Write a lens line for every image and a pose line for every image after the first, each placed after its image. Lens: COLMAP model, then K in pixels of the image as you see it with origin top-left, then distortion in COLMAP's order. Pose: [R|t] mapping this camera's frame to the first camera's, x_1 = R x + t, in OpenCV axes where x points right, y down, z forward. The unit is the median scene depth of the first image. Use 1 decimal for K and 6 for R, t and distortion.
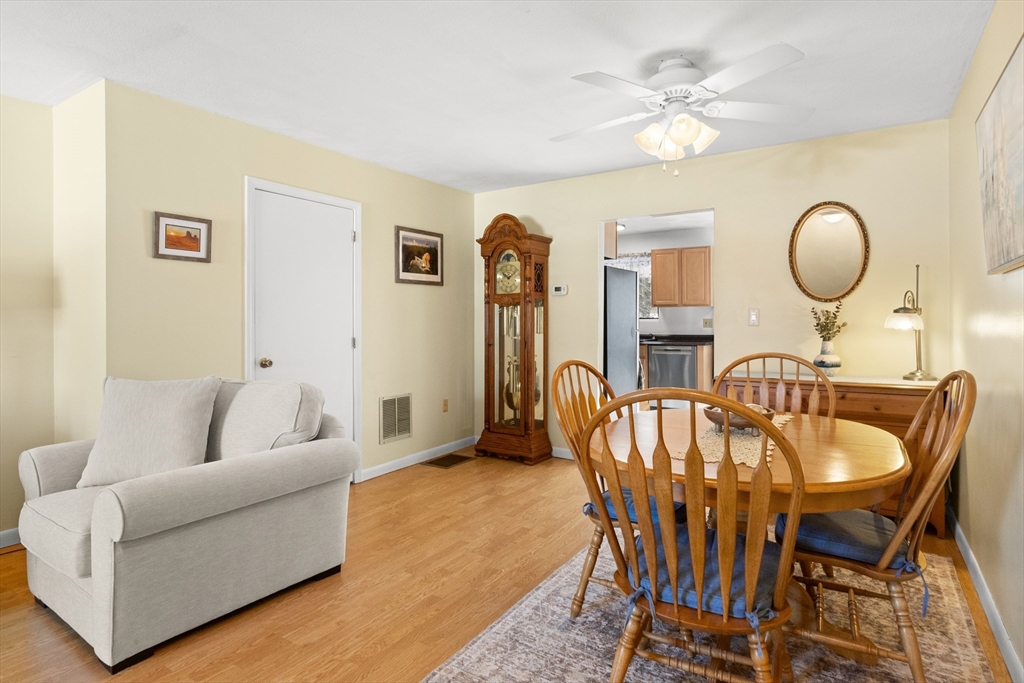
lens RADIAL K [[538.6, 0, 515.2], [0, 538.6, 316.8], [0, 0, 1]] dist [0.001358, 0.000926]
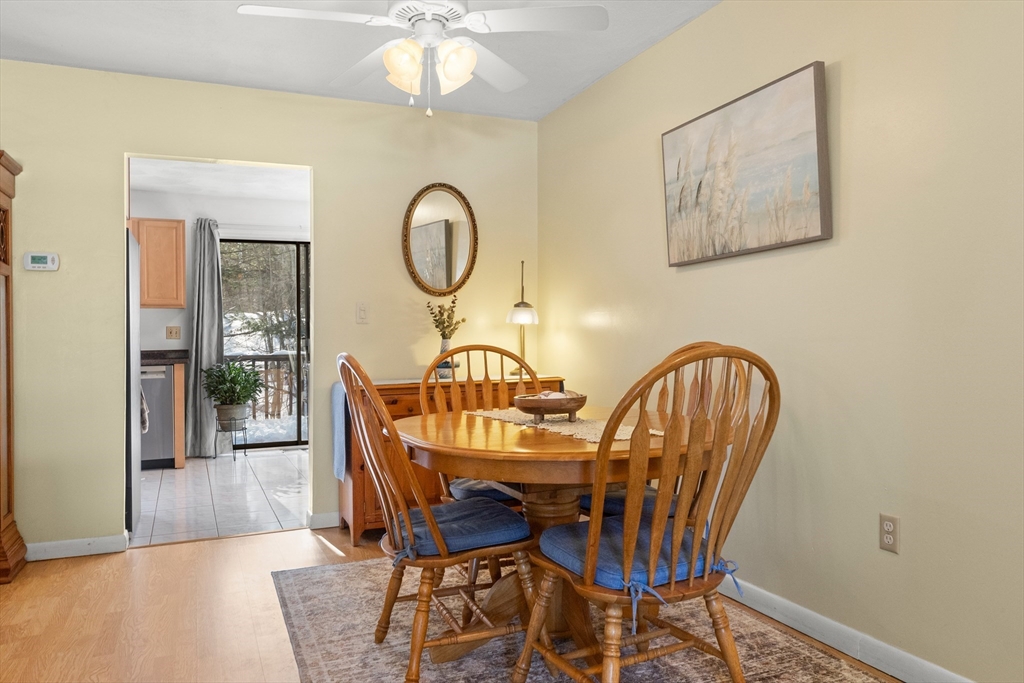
lens RADIAL K [[753.6, 0, 512.0], [0, 753.6, 341.5], [0, 0, 1]] dist [0.003849, 0.001659]
pose [[0.566074, -0.005538, 0.824336, -0.388768], [0.004874, 0.999982, 0.003371, 0.045162], [-0.824340, 0.002110, 0.566091, 0.202623]]
